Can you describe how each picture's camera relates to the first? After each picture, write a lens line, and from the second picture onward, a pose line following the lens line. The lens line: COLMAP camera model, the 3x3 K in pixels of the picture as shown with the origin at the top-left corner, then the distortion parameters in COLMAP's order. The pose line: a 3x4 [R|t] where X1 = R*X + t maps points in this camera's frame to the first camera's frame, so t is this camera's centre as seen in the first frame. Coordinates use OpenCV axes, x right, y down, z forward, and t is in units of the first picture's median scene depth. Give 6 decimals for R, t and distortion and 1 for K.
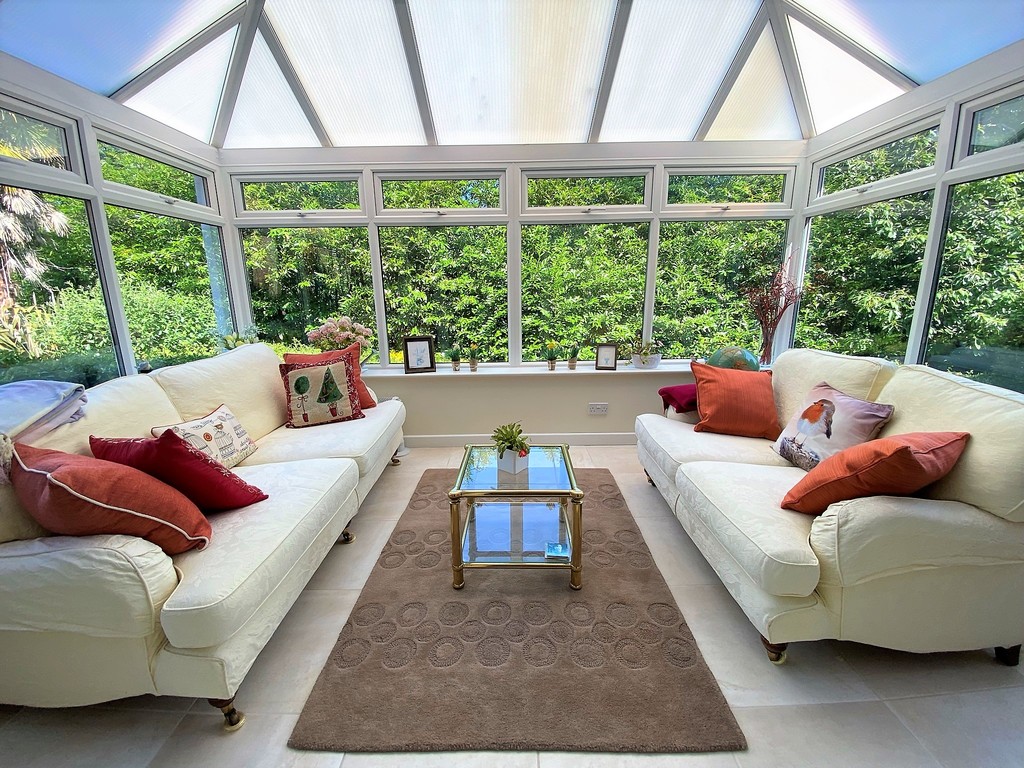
lens RADIAL K [[415.4, 0, 512.0], [0, 415.4, 384.0], [0, 0, 1]] dist [0.008846, -0.000568]
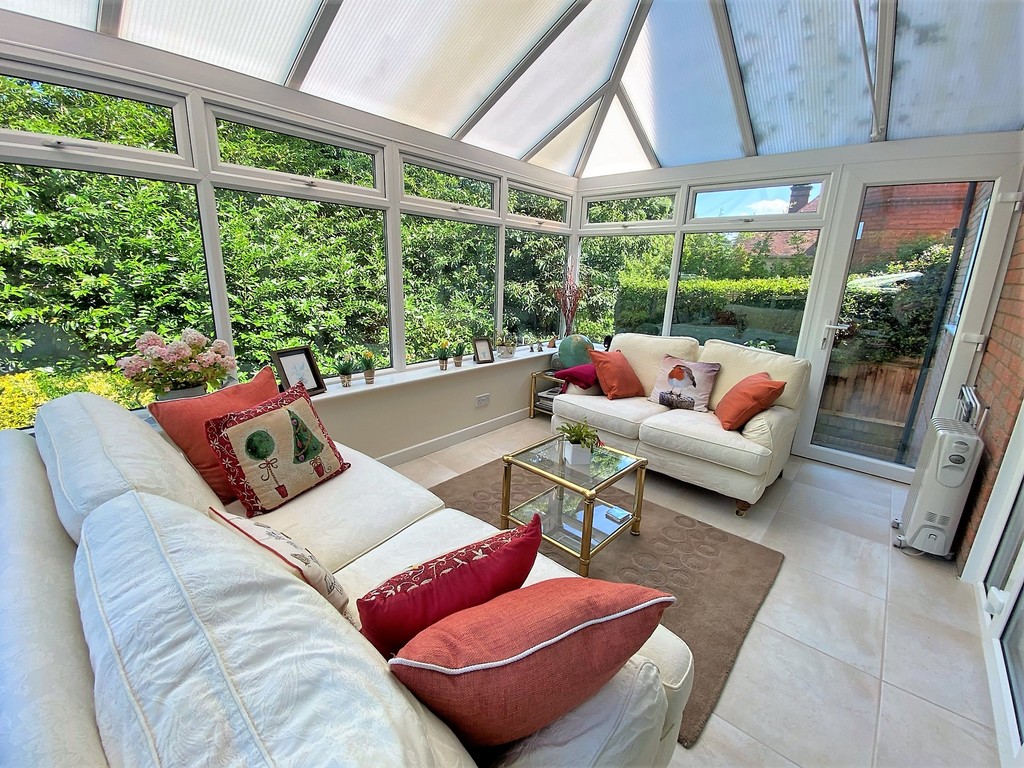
lens RADIAL K [[428.1, 0, 512.0], [0, 428.1, 384.0], [0, 0, 1]] dist [0.012264, -0.014281]
pose [[0.663795, -0.157300, 0.731186, -0.565835], [0.124177, 0.987243, 0.099653, -0.084690], [-0.737534, 0.024648, 0.674860, 0.215298]]
